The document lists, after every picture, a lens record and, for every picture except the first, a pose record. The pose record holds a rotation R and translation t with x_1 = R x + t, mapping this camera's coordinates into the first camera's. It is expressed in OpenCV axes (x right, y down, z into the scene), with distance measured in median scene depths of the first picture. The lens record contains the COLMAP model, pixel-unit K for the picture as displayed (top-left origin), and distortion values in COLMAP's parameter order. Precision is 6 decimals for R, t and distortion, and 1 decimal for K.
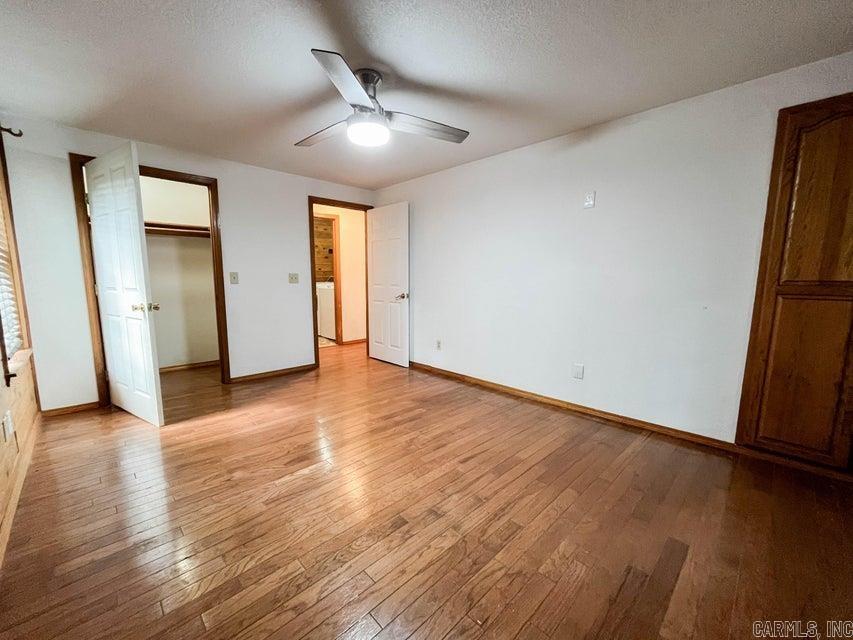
lens RADIAL K [[346.7, 0, 426.5], [0, 346.7, 320.0], [0, 0, 1]] dist [-0.001167, -0.000317]
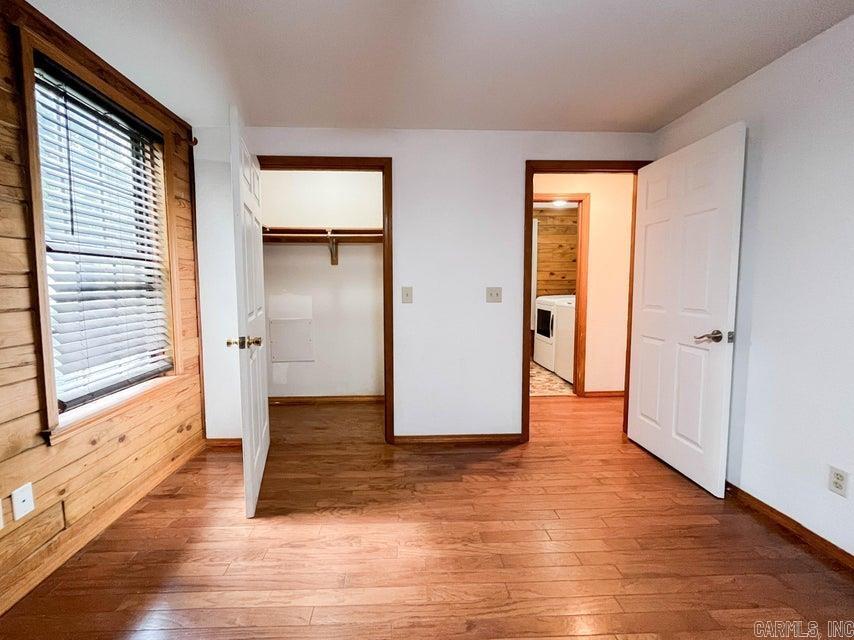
lens RADIAL K [[343.9, 0, 424.1], [0, 343.9, 306.9], [0, 0, 1]] dist [-0.001090, 0.000463]
pose [[0.733815, 0.040158, -0.678161, -0.046667], [-0.077835, 0.996648, -0.025206, -0.067949], [0.674875, 0.071282, 0.734481, 0.426538]]
